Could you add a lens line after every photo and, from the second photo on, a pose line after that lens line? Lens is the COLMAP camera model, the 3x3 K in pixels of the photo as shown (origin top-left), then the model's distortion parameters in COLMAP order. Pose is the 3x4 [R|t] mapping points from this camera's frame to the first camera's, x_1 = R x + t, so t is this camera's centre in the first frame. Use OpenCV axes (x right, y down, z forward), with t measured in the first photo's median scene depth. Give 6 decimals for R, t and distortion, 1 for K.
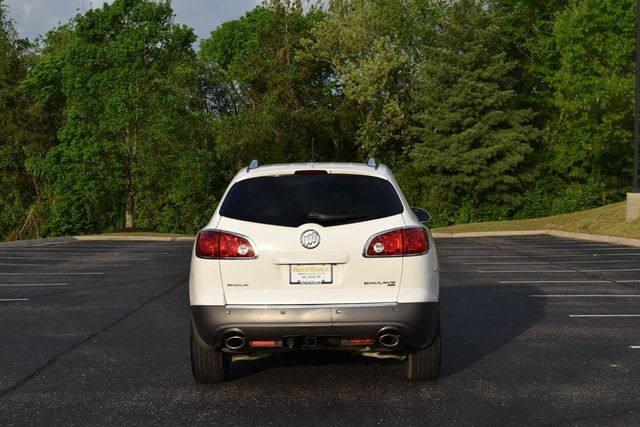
lens RADIAL K [[1126.5, 0, 320.0], [0, 1126.5, 213.5], [0, 0, 1]] dist [-0.002053, 0.057084]
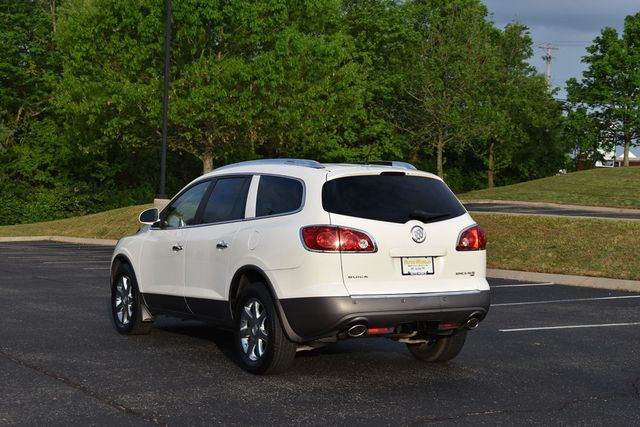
lens RADIAL K [[1208.4, 0, 320.0], [0, 1208.4, 213.5], [0, 0, 1]] dist [0.019586, 0.099581]
pose [[0.854918, 0.015835, 0.518521, -0.132197], [-0.012564, 0.999873, -0.009821, 0.002840], [-0.518611, 0.001882, 0.855008, 0.006672]]
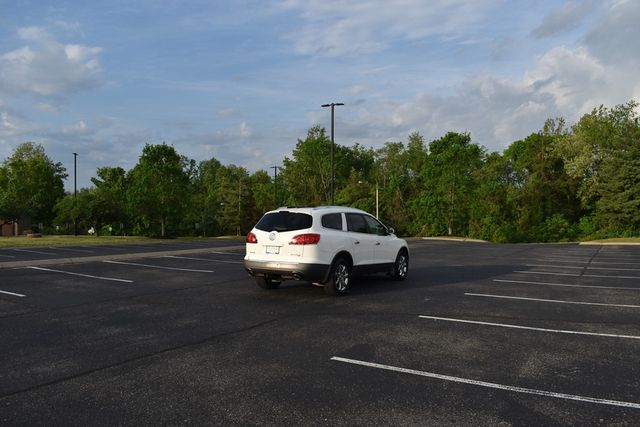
lens RADIAL K [[497.9, 0, 320.0], [0, 497.9, 213.5], [0, 0, 1]] dist [-0.100657, 0.005343]
pose [[0.855657, 0.014296, -0.517346, 0.129807], [-0.028967, 0.999374, -0.020294, -0.002136], [0.516732, 0.032351, 0.855536, 0.009699]]
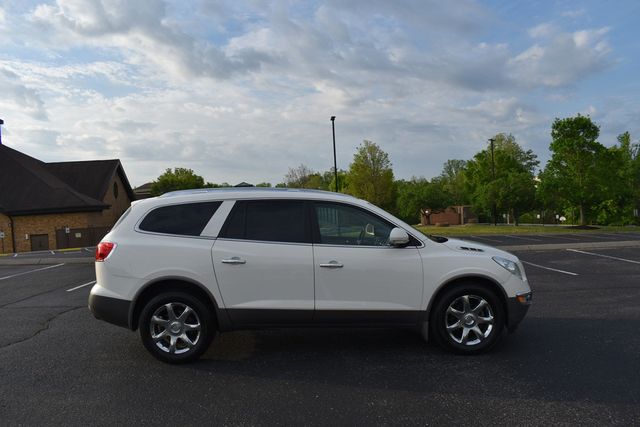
lens RADIAL K [[497.9, 0, 320.0], [0, 497.9, 213.5], [0, 0, 1]] dist [-0.100657, 0.005343]
pose [[0.067184, 0.023732, -0.997458, 0.138456], [-0.002385, 0.999718, 0.023625, -0.008237], [0.997738, 0.000792, 0.067222, 0.266857]]
